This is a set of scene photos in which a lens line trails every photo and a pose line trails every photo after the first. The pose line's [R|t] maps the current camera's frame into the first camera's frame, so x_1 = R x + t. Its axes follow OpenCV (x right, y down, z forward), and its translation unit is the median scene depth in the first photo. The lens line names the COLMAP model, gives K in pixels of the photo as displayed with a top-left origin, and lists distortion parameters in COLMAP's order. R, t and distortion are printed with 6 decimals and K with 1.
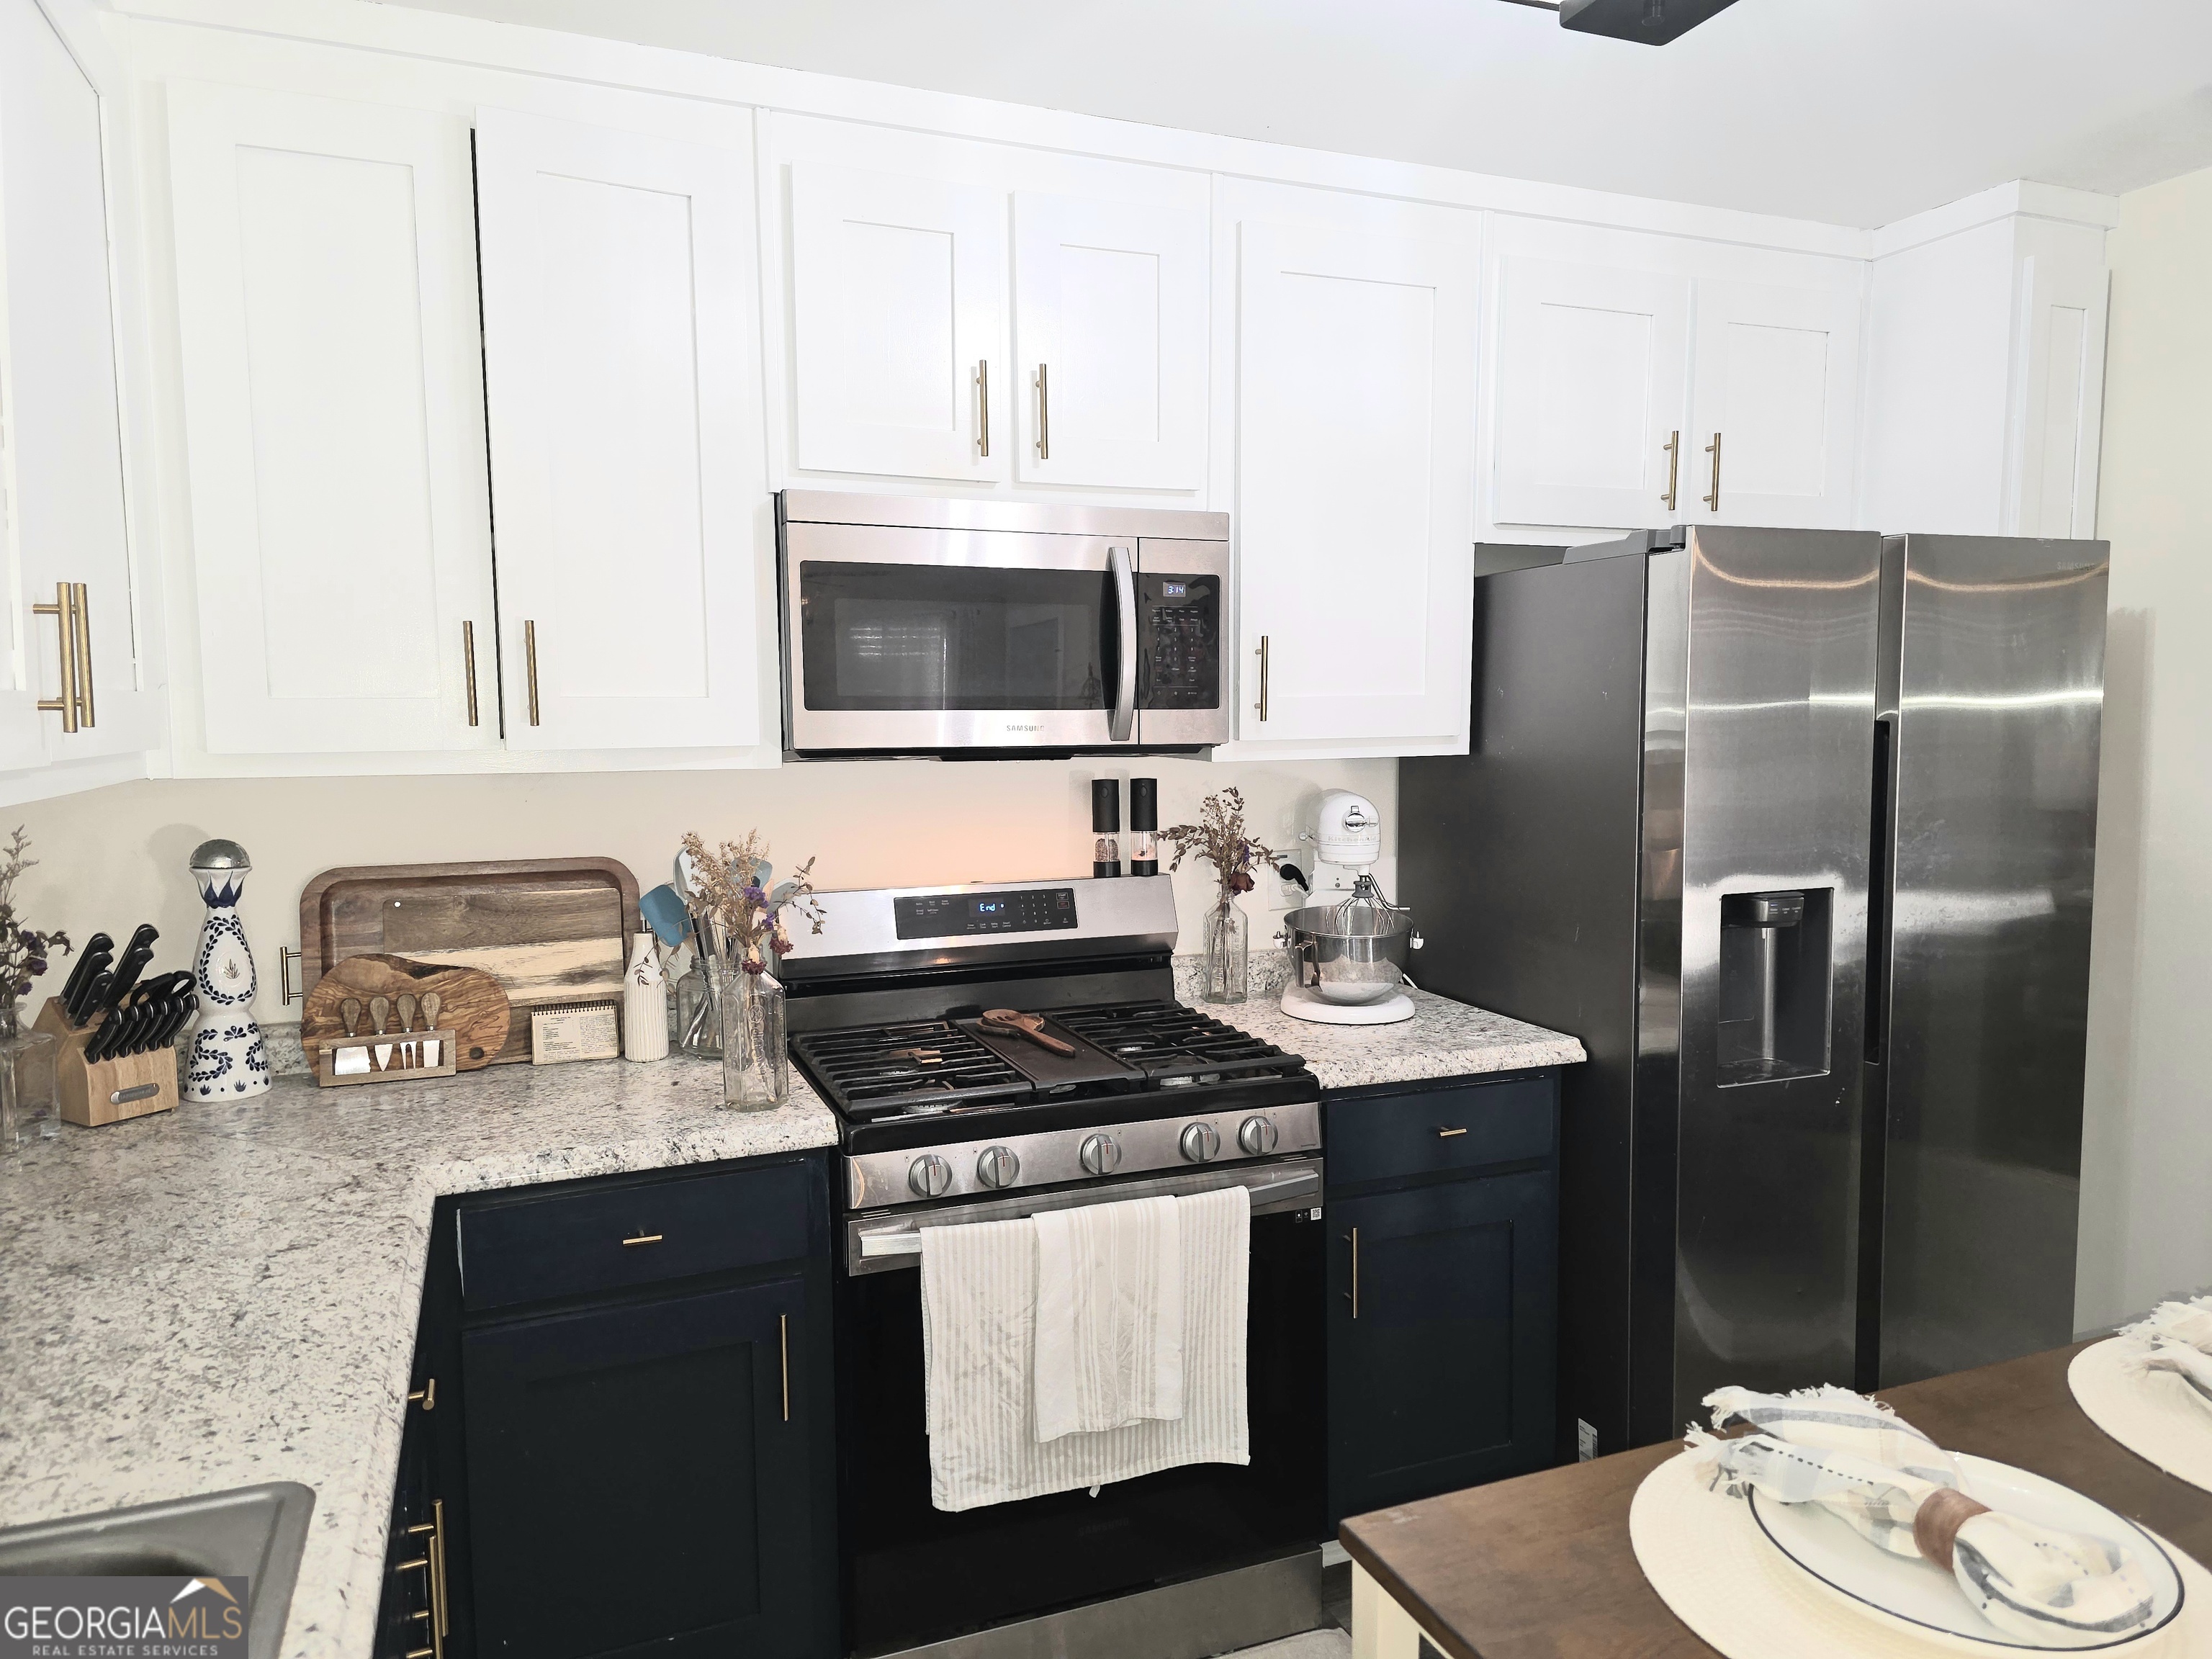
lens RADIAL K [[1476.8, 0, 1109.3], [0, 1476.8, 824.3], [0, 0, 1]] dist [0.067722, -0.057708]
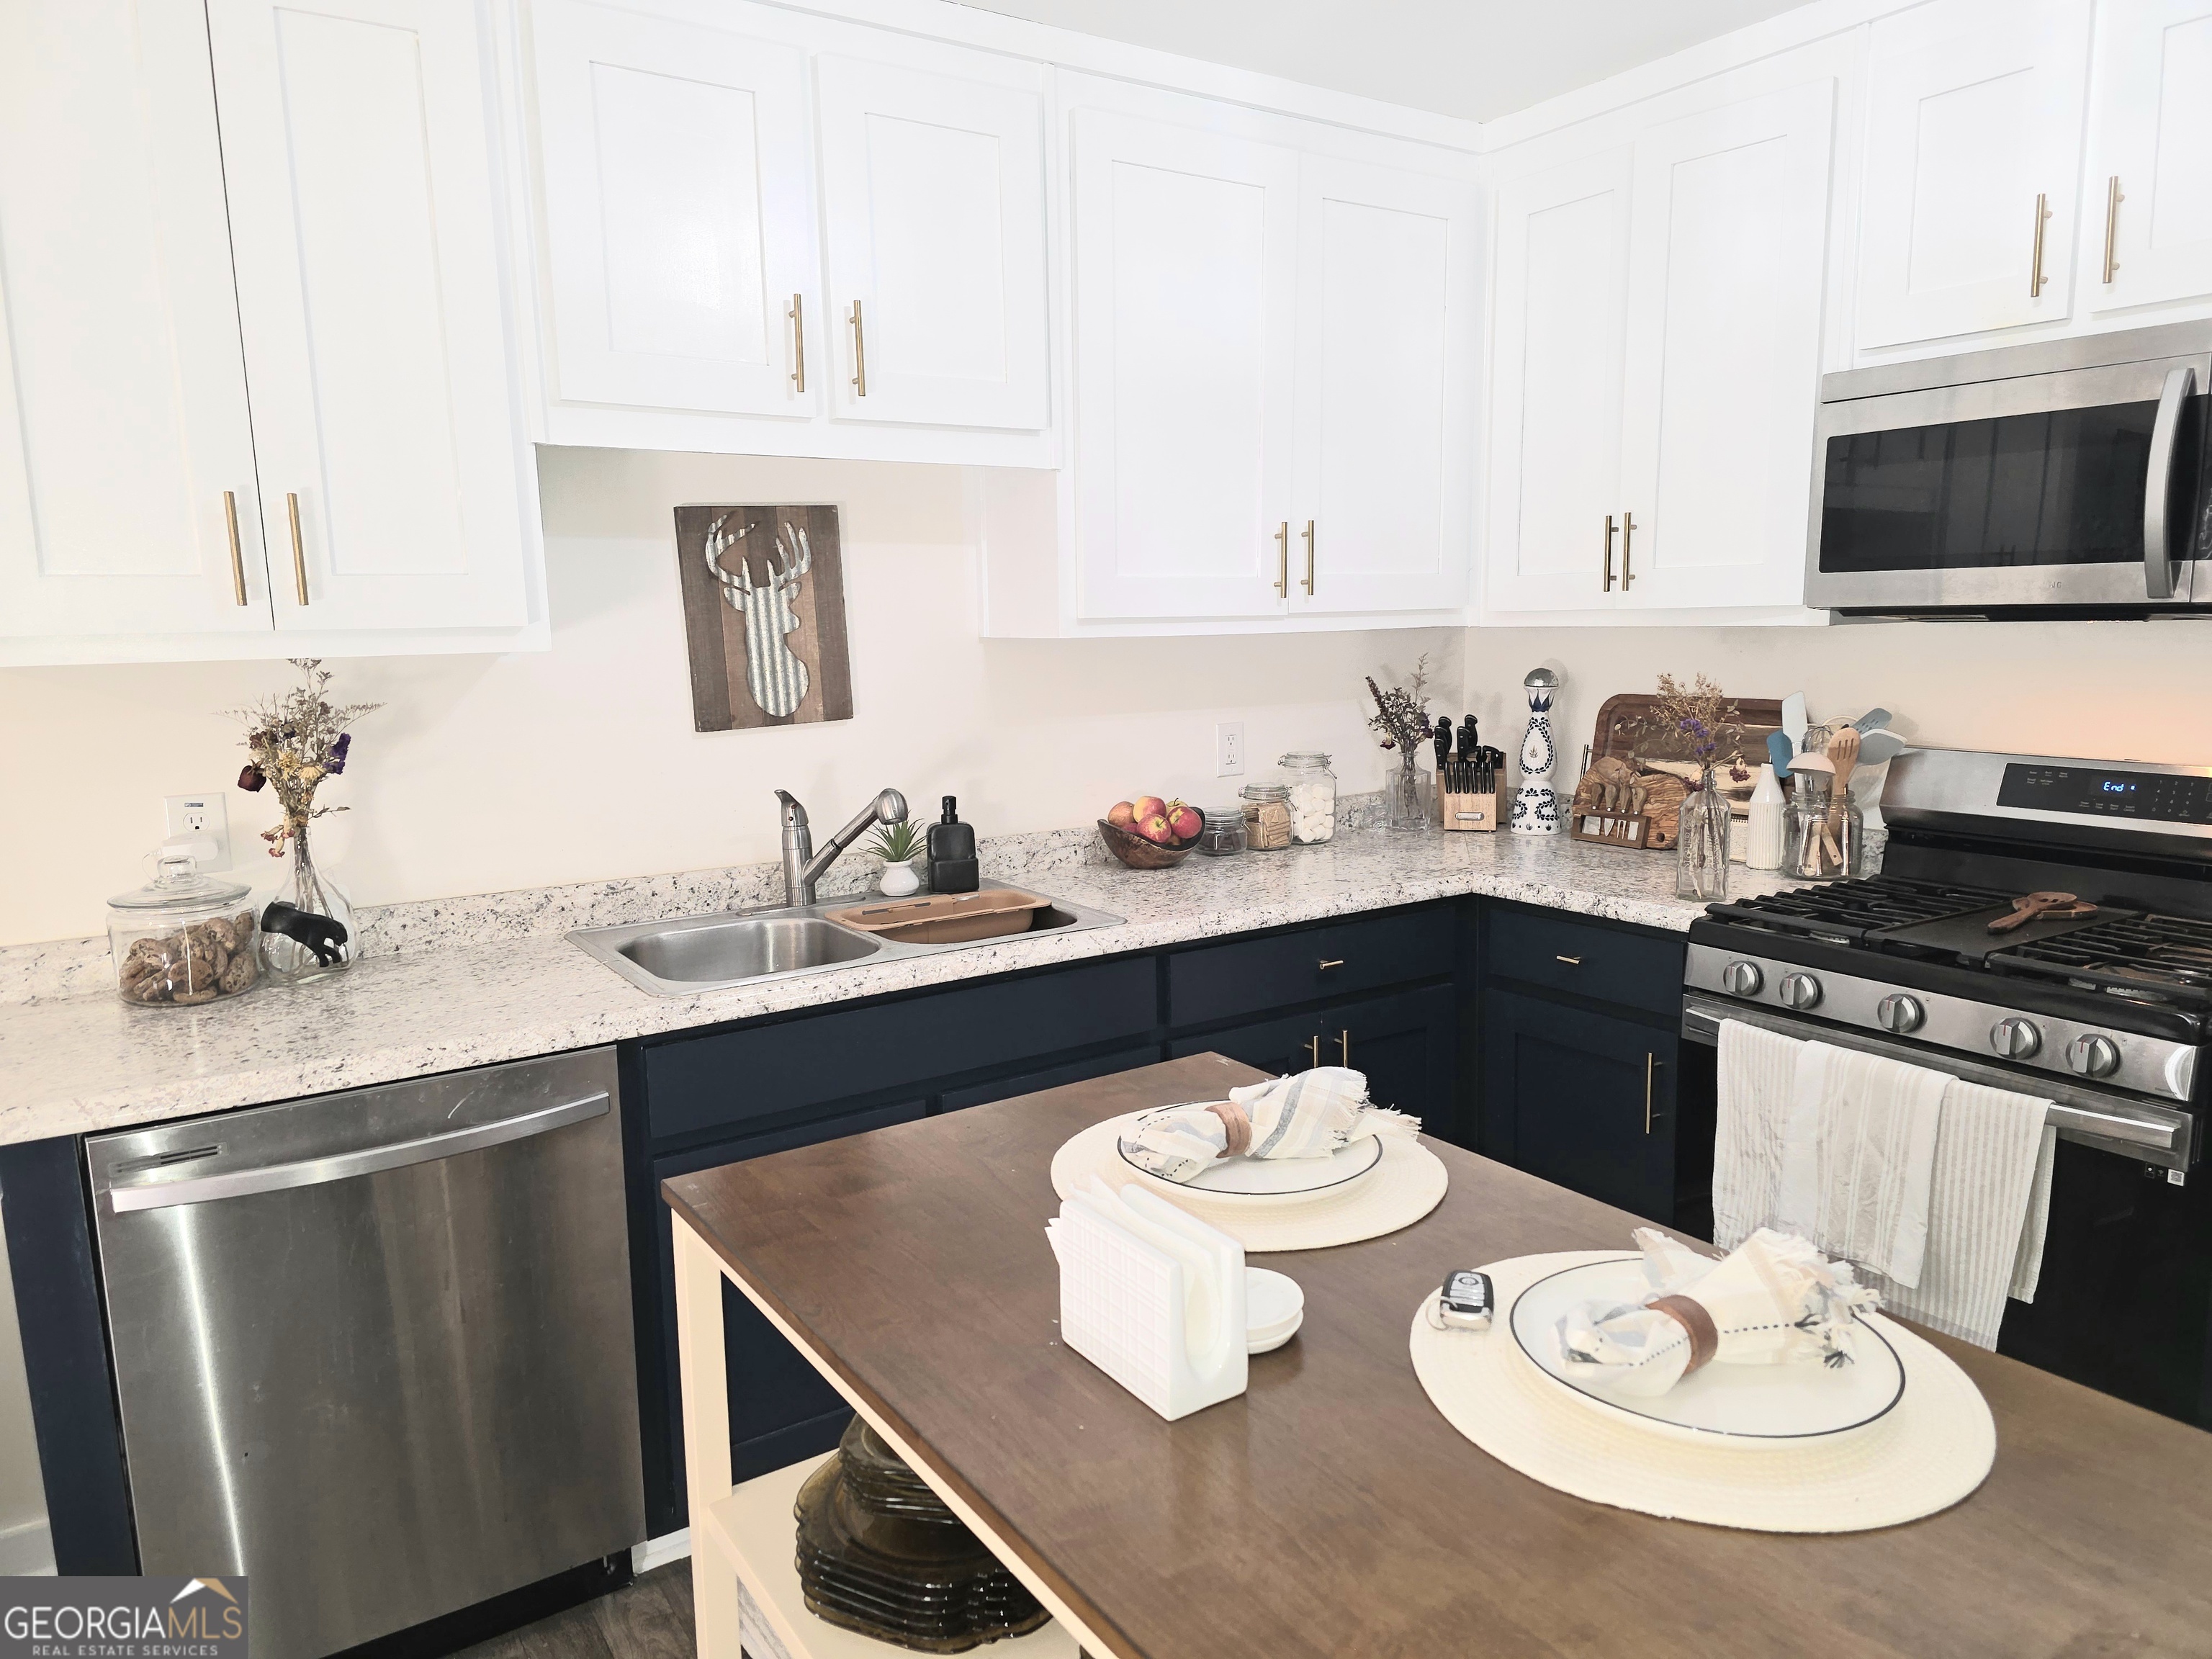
lens RADIAL K [[1476.8, 0, 1095.3], [0, 1476.8, 846.8], [0, 0, 1]] dist [0.067722, -0.057708]
pose [[0.189892, 0.156650, -0.969227, 0.820890], [-0.062115, 0.987129, 0.147374, -0.005024], [0.979838, 0.032218, 0.197178, 0.246263]]
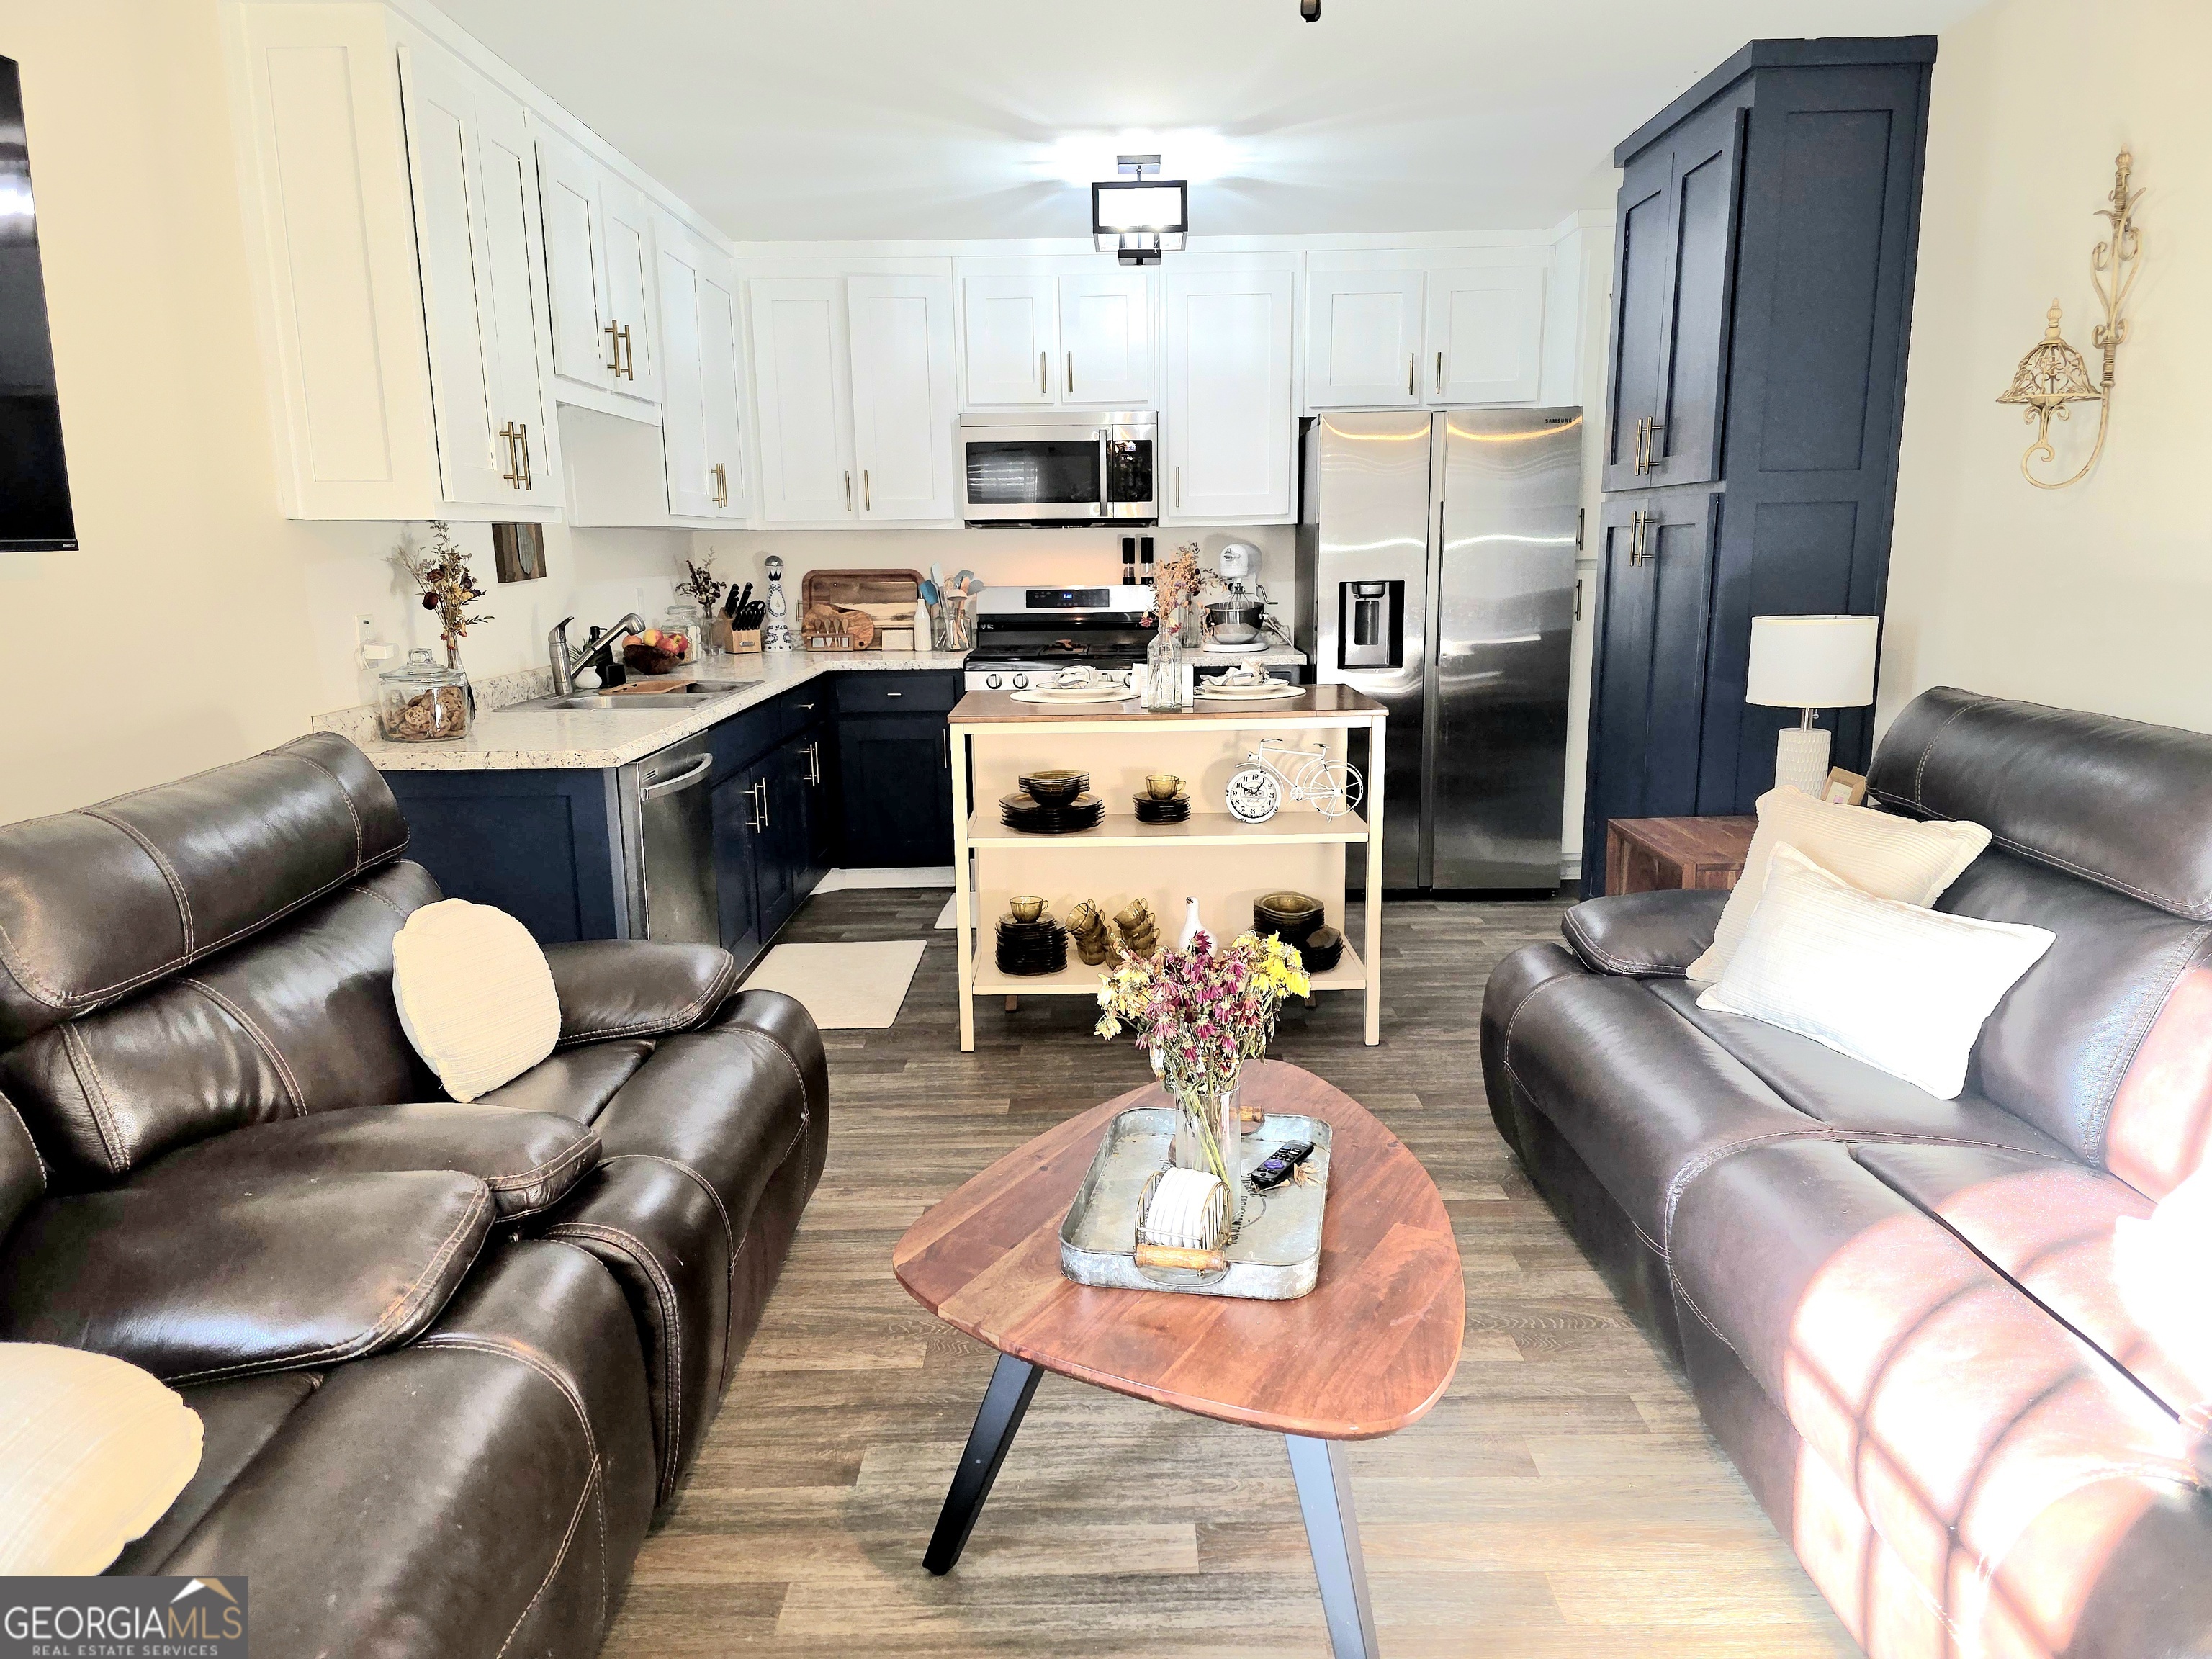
lens RADIAL K [[1476.8, 0, 1094.0], [0, 1476.8, 827.8], [0, 0, 1]] dist [0.067722, -0.057708]
pose [[0.922478, 0.069807, -0.379685, 0.964291], [-0.025699, 0.992438, 0.120025, 0.158154], [0.385193, -0.100963, 0.917297, -1.247461]]
